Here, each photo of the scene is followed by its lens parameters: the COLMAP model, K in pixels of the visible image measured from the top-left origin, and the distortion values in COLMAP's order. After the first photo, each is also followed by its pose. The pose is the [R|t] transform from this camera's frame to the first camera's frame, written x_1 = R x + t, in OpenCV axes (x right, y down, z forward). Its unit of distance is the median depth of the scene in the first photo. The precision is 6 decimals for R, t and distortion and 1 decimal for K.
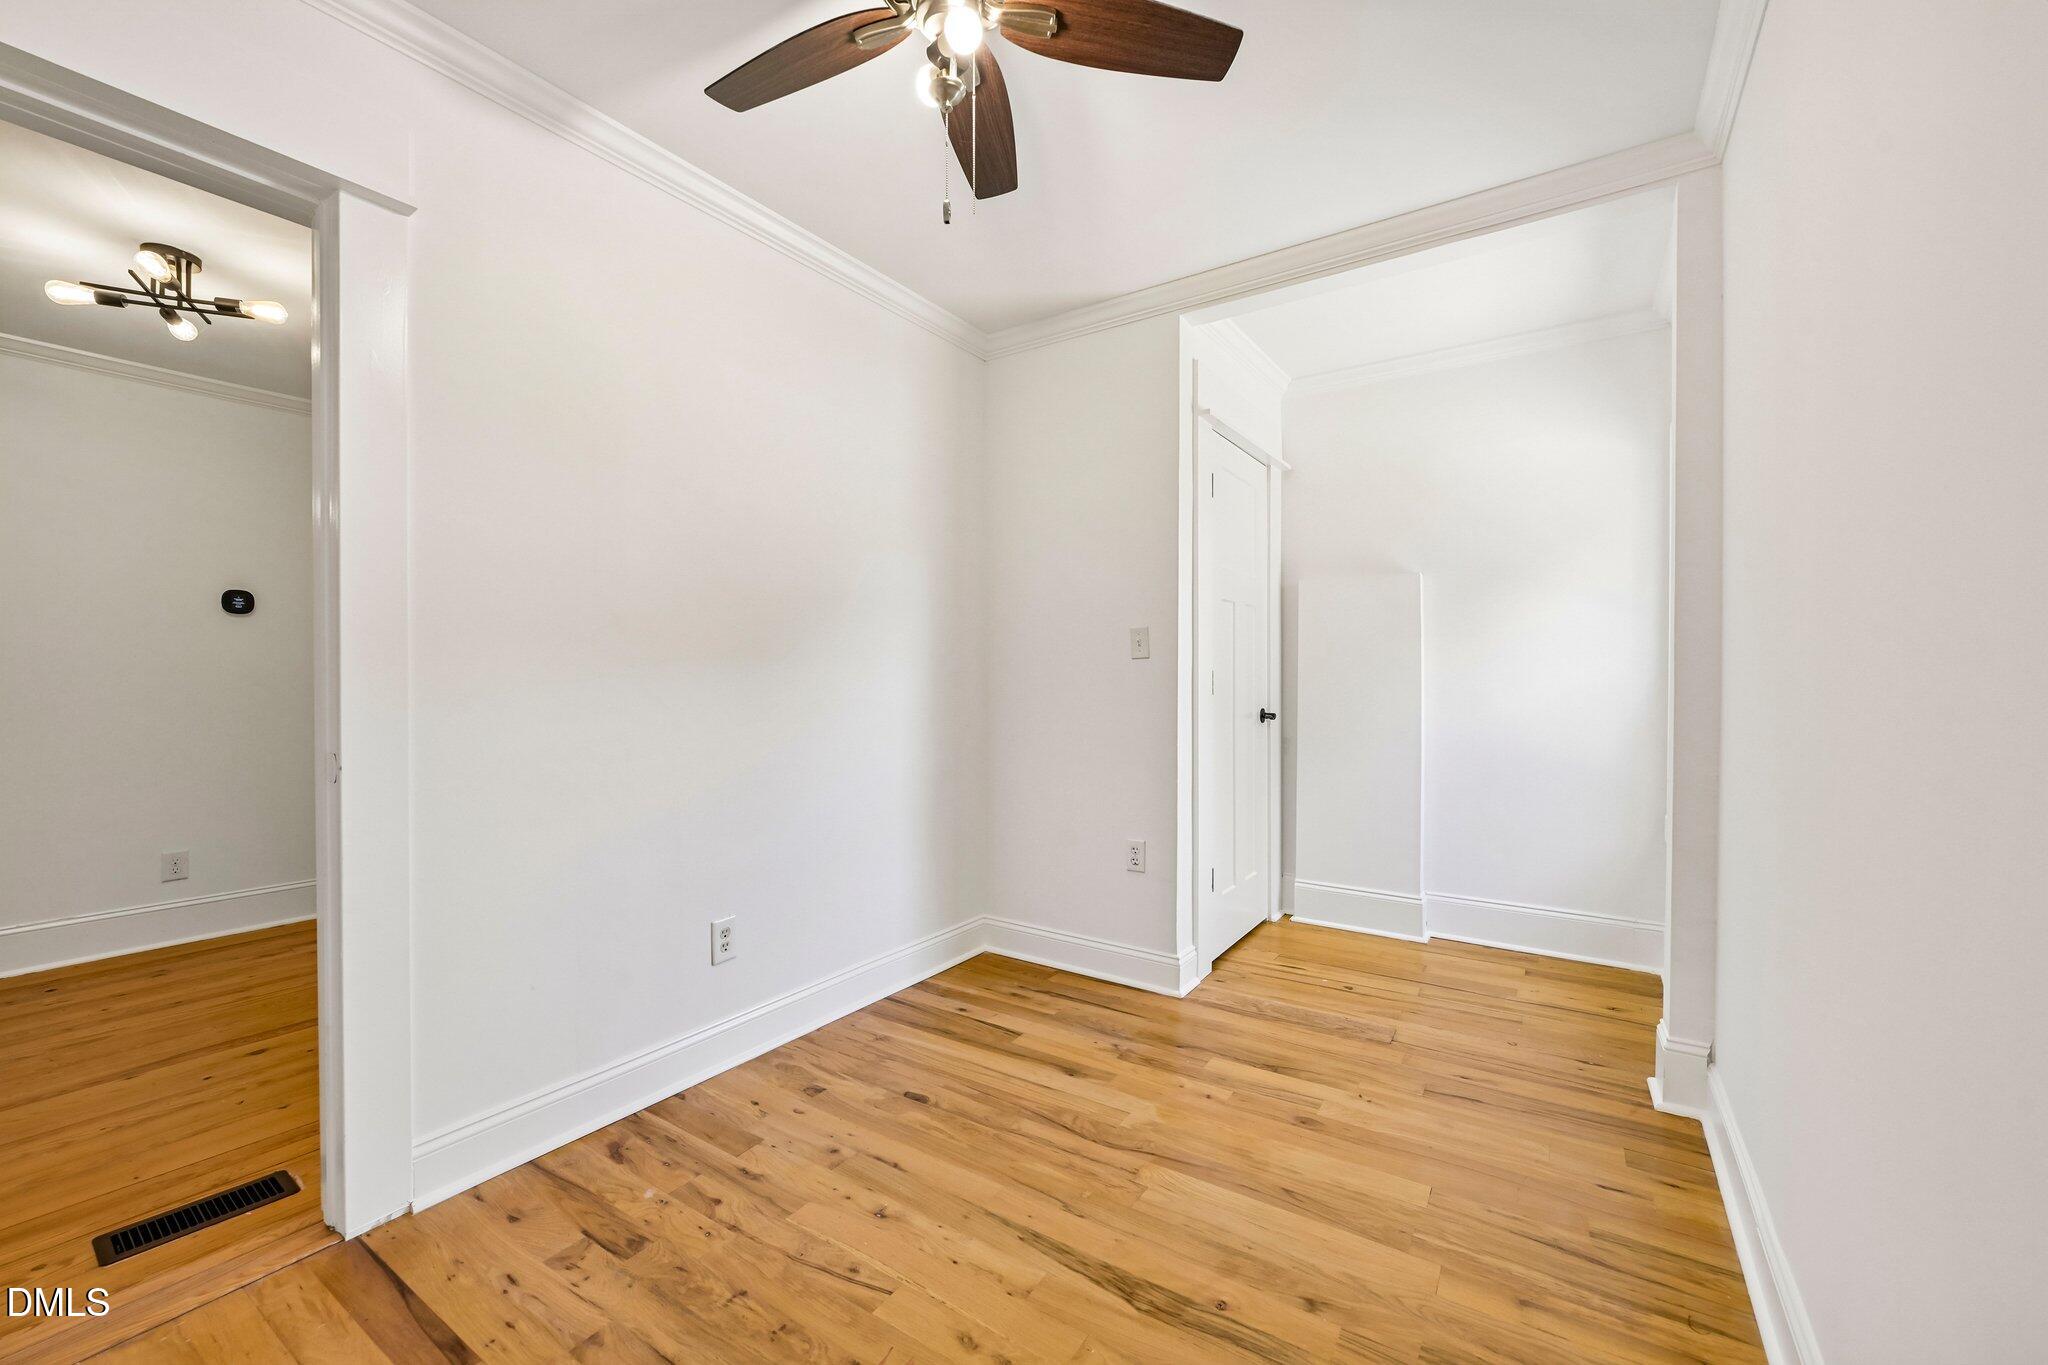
lens RADIAL K [[810.6, 0, 1023.4], [0, 810.6, 683.5], [0, 0, 1]] dist [-0.000565, -0.000181]
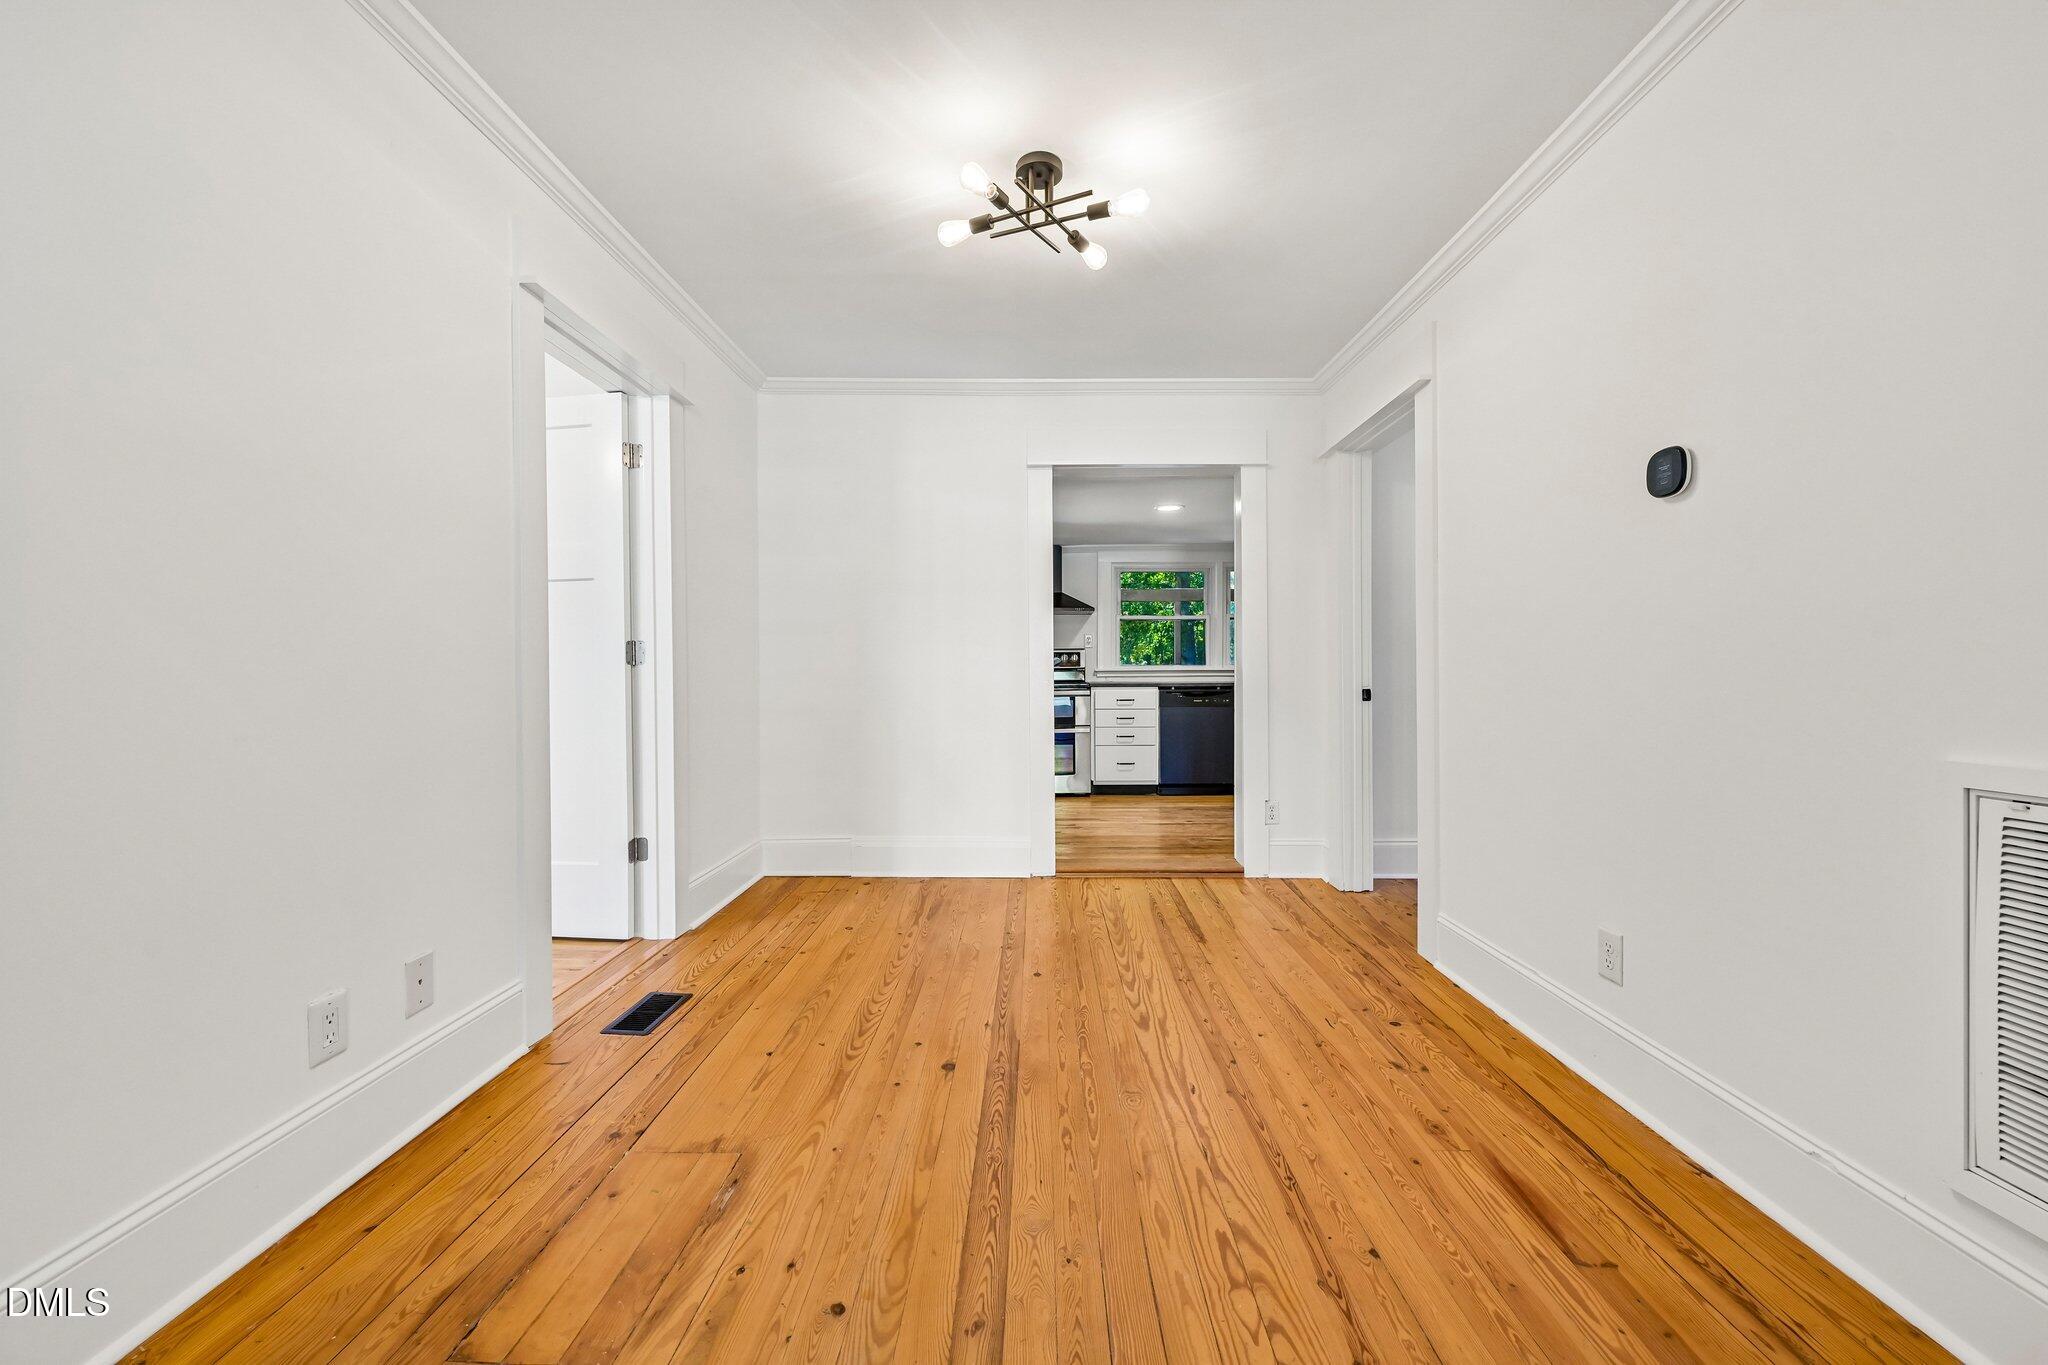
lens RADIAL K [[810.6, 0, 1030.1], [0, 810.6, 681.9], [0, 0, 1]] dist [-0.000565, -0.000181]
pose [[-0.831418, 0.005289, -0.555623, -0.468753], [-0.004494, 0.999858, 0.016243, 0.027757], [0.555630, 0.016002, -0.831276, 1.525460]]
